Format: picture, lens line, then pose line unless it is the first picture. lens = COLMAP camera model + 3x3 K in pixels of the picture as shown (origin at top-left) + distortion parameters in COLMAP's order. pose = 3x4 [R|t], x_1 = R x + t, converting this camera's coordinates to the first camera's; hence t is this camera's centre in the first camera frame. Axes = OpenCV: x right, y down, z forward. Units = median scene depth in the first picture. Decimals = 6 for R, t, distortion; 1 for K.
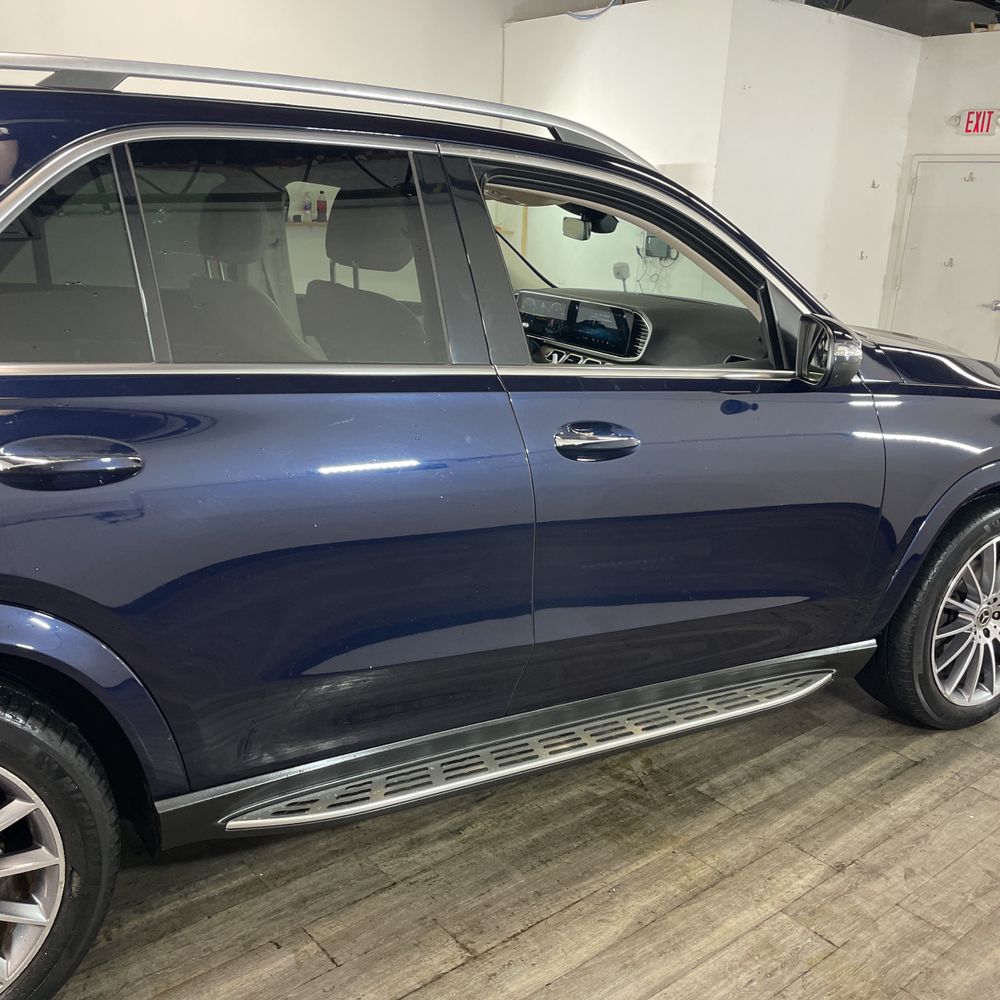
lens RADIAL K [[1011.1, 0, 506.2], [0, 1011.1, 505.2], [0, 0, 1]] dist [0.095860, -0.132696]
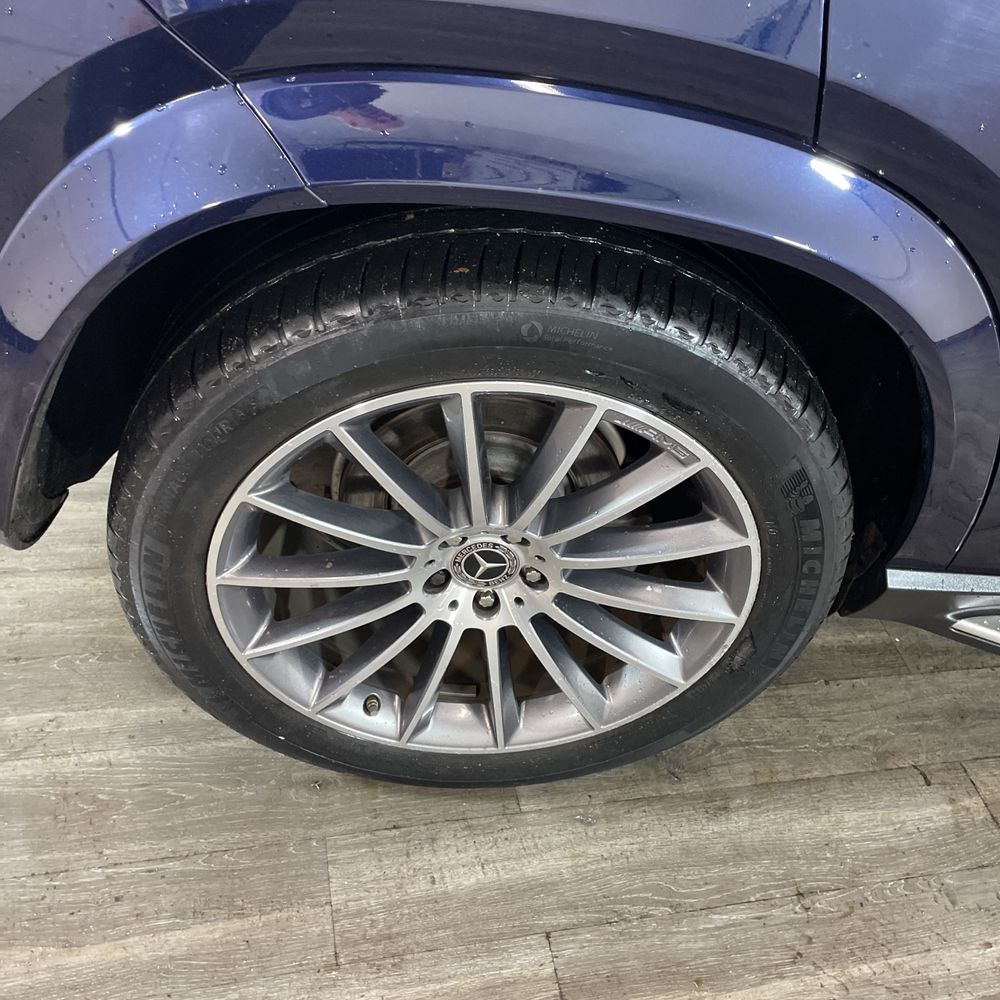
lens RADIAL K [[1017.2, 0, 499.5], [0, 1017.2, 493.6], [0, 0, 1]] dist [0.098157, -0.133302]
pose [[0.876598, 0.400513, -0.266770, -0.305129], [-0.248150, 0.851183, 0.462503, 0.028787], [0.412308, -0.339230, 0.845533, 0.329657]]
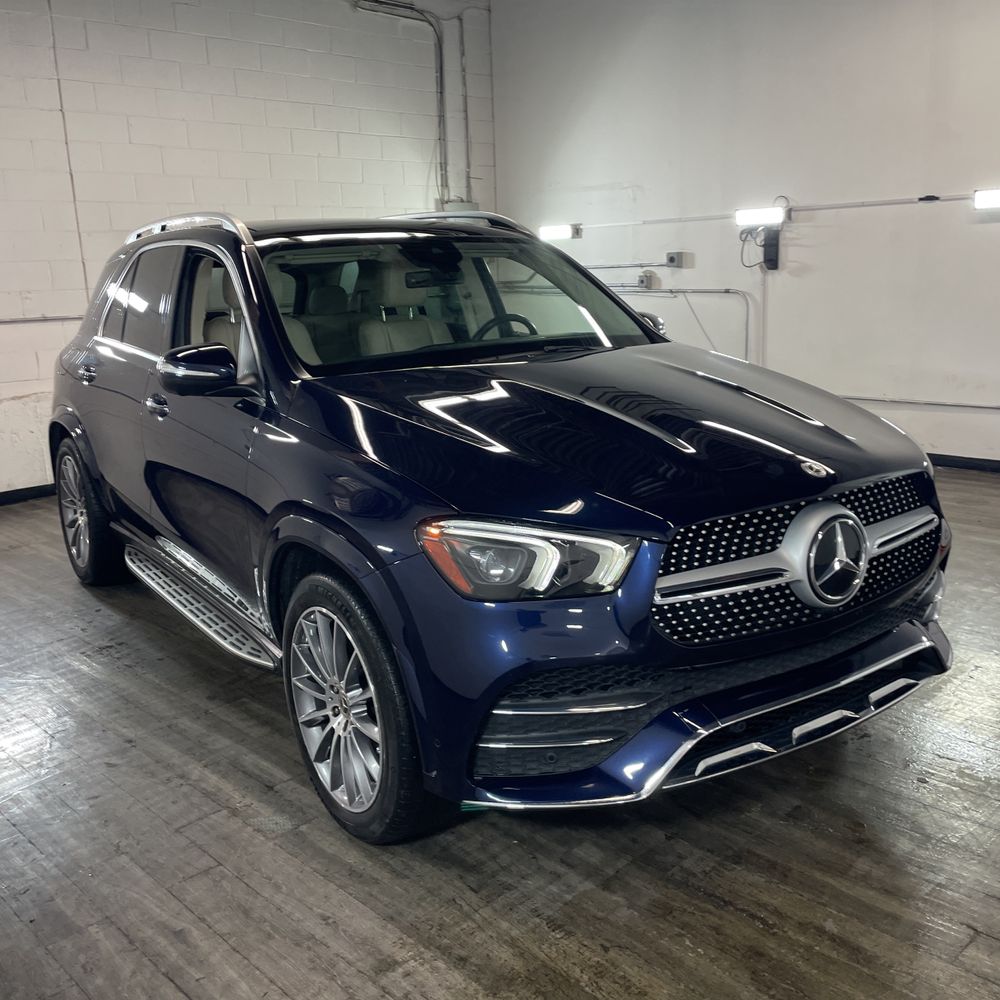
lens RADIAL K [[1011.1, 0, 506.2], [0, 1011.1, 505.2], [0, 0, 1]] dist [0.095860, -0.132696]
pose [[0.075061, 0.188004, -0.979296, 1.622519], [-0.241145, 0.956340, 0.165114, -0.290848], [0.967582, 0.223759, 0.117120, 1.241482]]
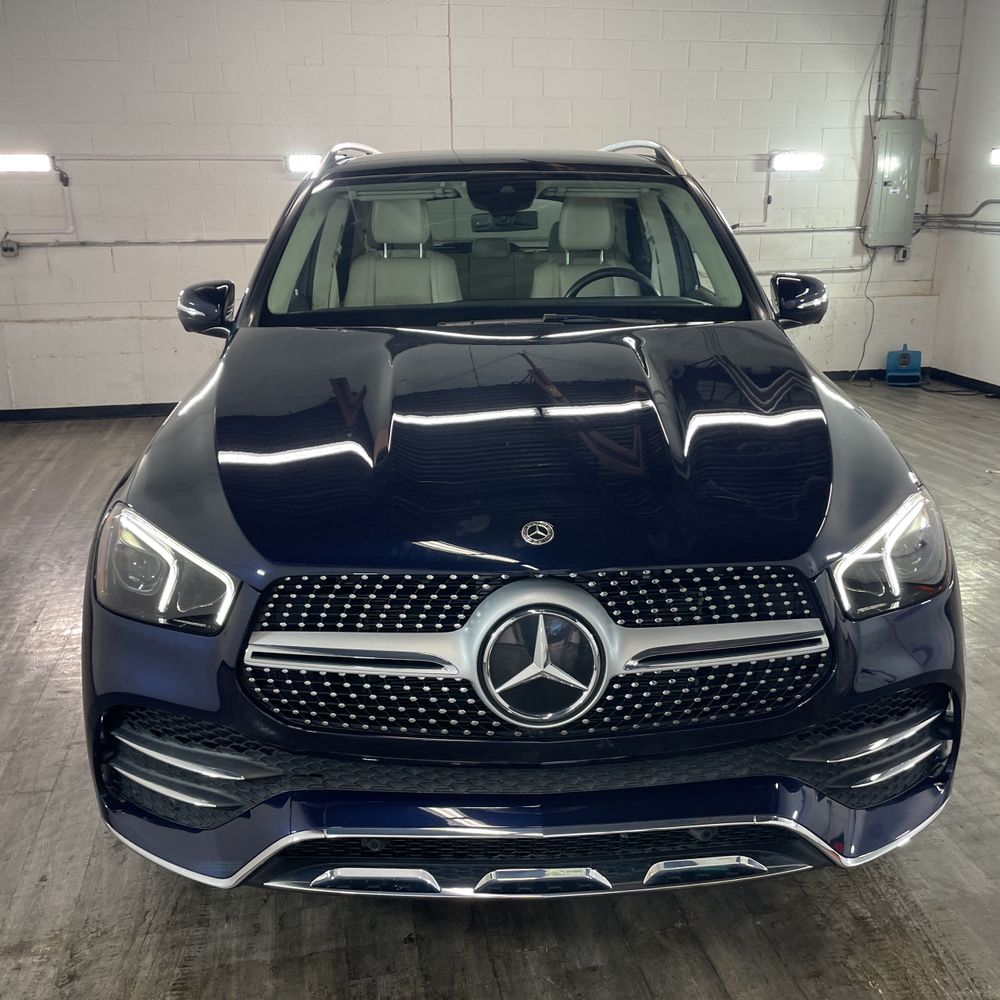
lens RADIAL K [[1011.9, 0, 497.4], [0, 1011.9, 500.1], [0, 0, 1]] dist [0.088729, -0.114131]
pose [[-0.471754, 0.216522, -0.854732, 1.279172], [-0.258323, 0.892905, 0.368769, -0.498505], [0.843041, 0.394765, -0.365299, 1.848941]]
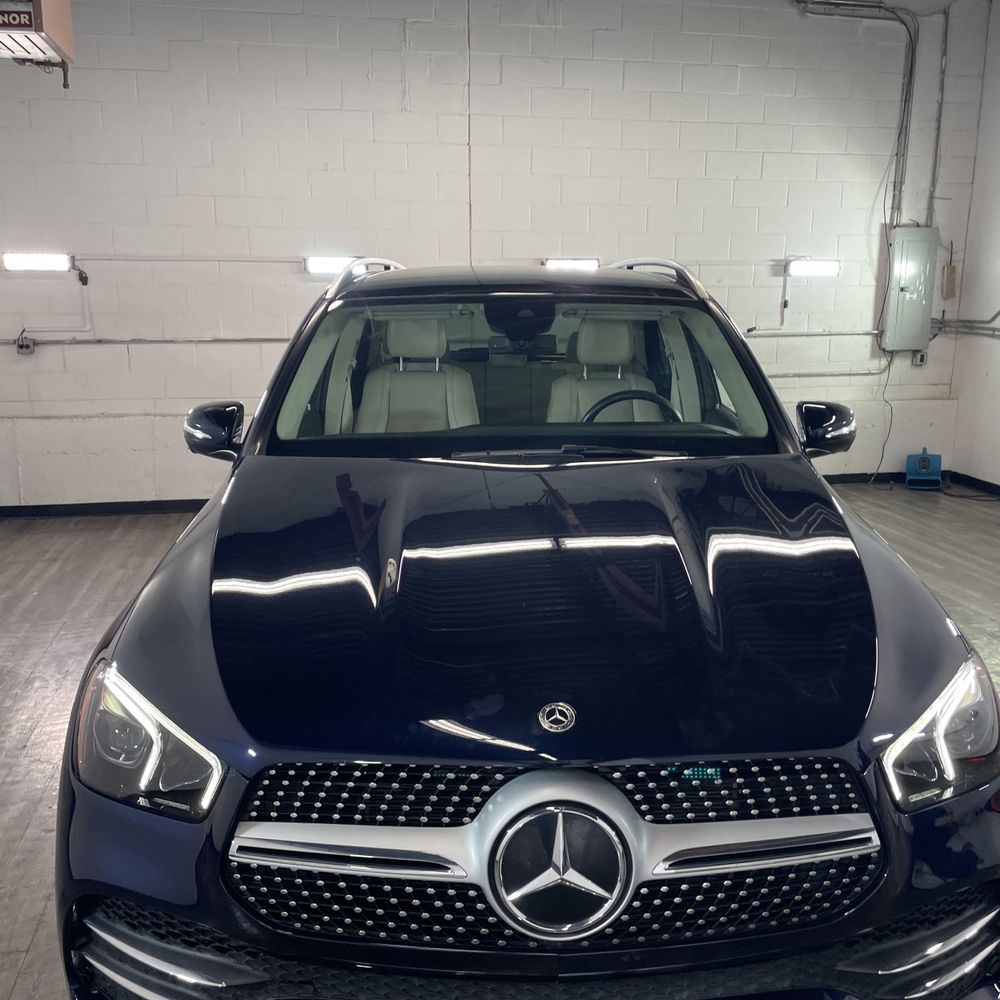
lens RADIAL K [[1011.1, 0, 506.2], [0, 1011.1, 505.2], [0, 0, 1]] dist [0.095860, -0.132696]
pose [[-0.477926, 0.146112, -0.866163, 1.220798], [-0.267409, 0.915064, 0.301910, -0.531356], [0.836707, 0.375911, -0.398262, 1.803655]]
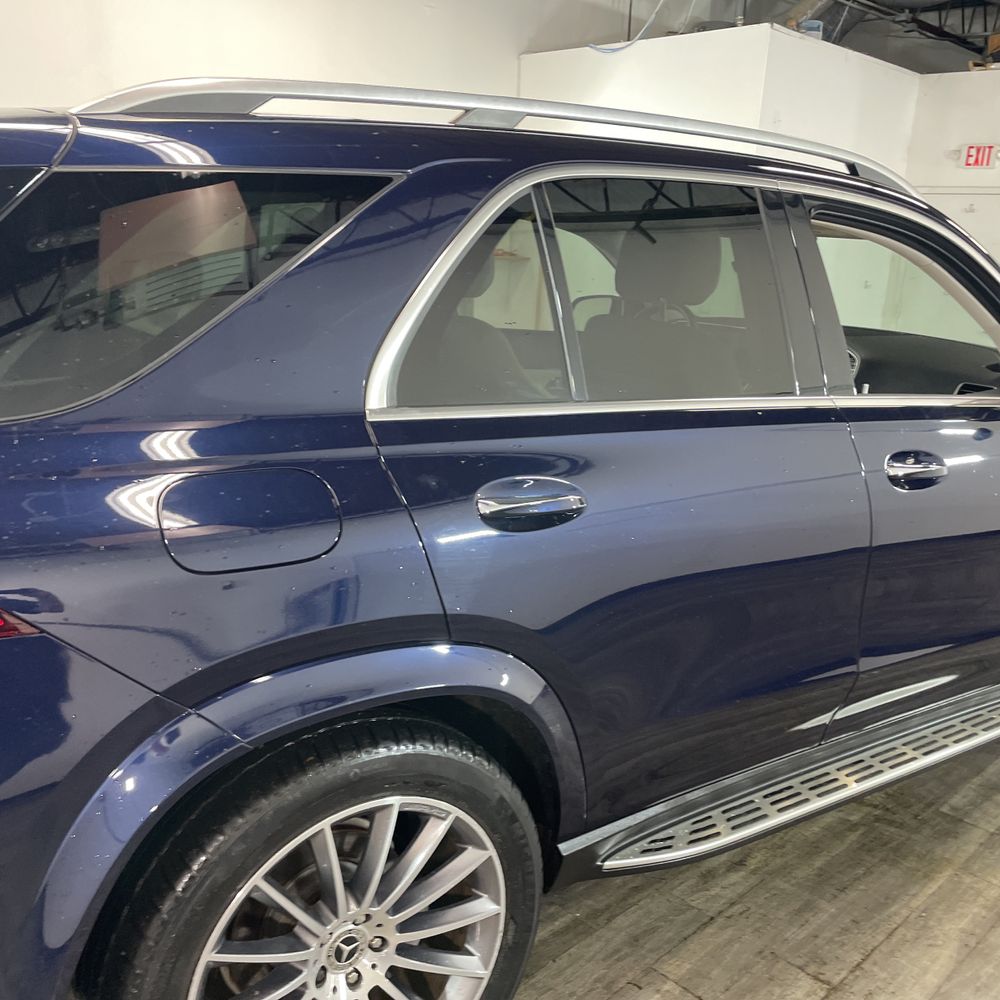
lens RADIAL K [[1008.1, 0, 497.1], [0, 1008.1, 511.9], [0, 0, 1]] dist [0.094413, -0.129295]
pose [[0.996568, -0.019093, 0.080549, -0.364013], [0.020438, 0.999665, -0.015903, -0.012459], [-0.080219, 0.017495, 0.996624, 0.018022]]
